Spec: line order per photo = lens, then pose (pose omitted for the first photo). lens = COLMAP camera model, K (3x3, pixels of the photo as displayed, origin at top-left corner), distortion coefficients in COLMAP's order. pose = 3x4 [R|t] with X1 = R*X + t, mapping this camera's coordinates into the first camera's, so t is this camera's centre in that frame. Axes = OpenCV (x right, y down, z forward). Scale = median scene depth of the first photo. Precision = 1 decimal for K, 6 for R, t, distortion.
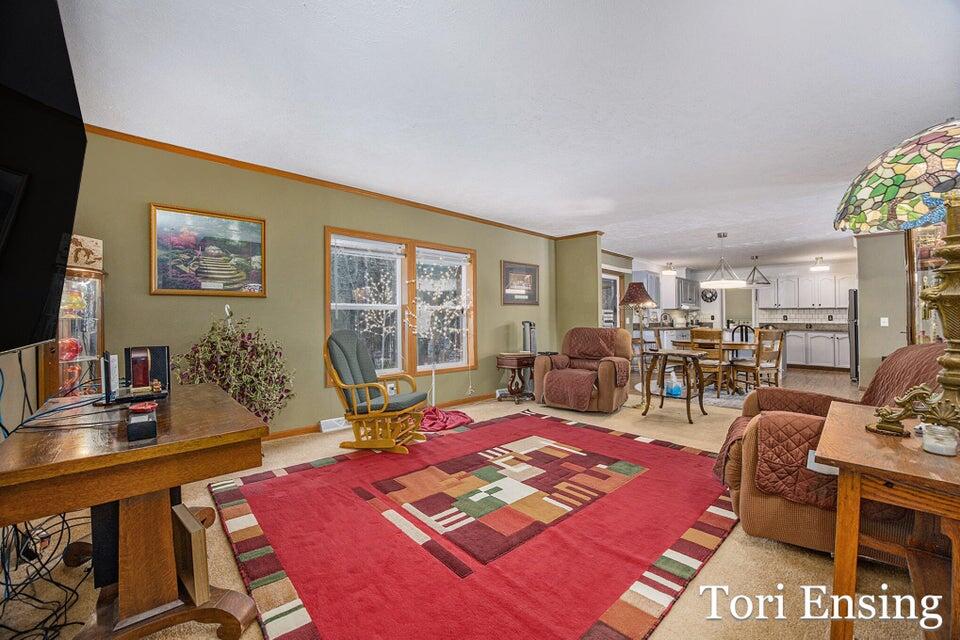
lens RADIAL K [[386.4, 0, 477.6], [0, 386.4, 319.1], [0, 0, 1]] dist [-0.011772, 0.000095]
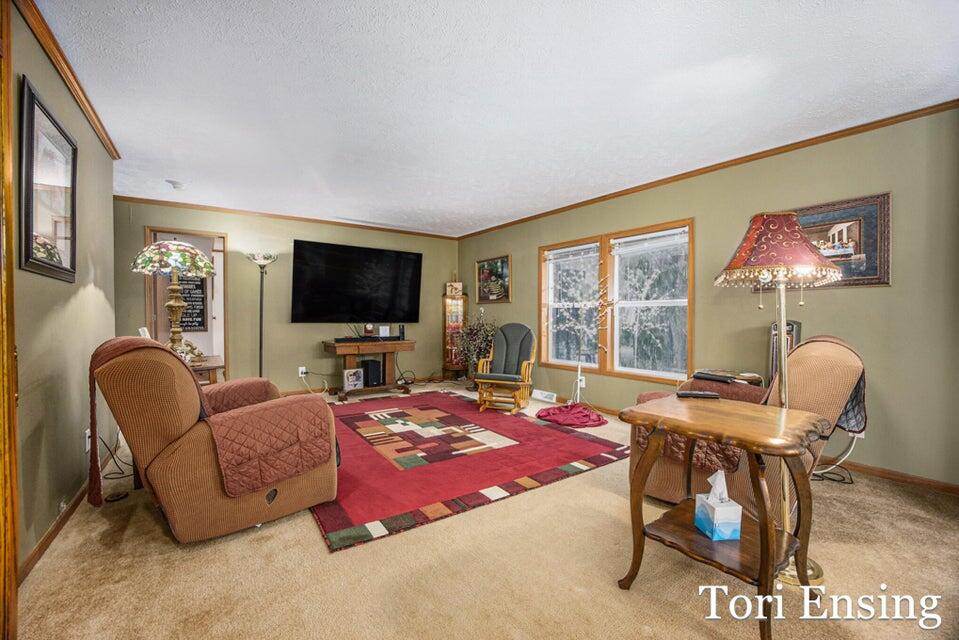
lens RADIAL K [[386.0, 0, 459.4], [0, 386.0, 317.3], [0, 0, 1]] dist [-0.011772, 0.000095]
pose [[-0.144190, 0.014505, -0.989444, 1.264641], [0.005752, 0.999888, 0.013820, -0.017126], [0.989533, -0.003698, -0.144257, 1.158928]]
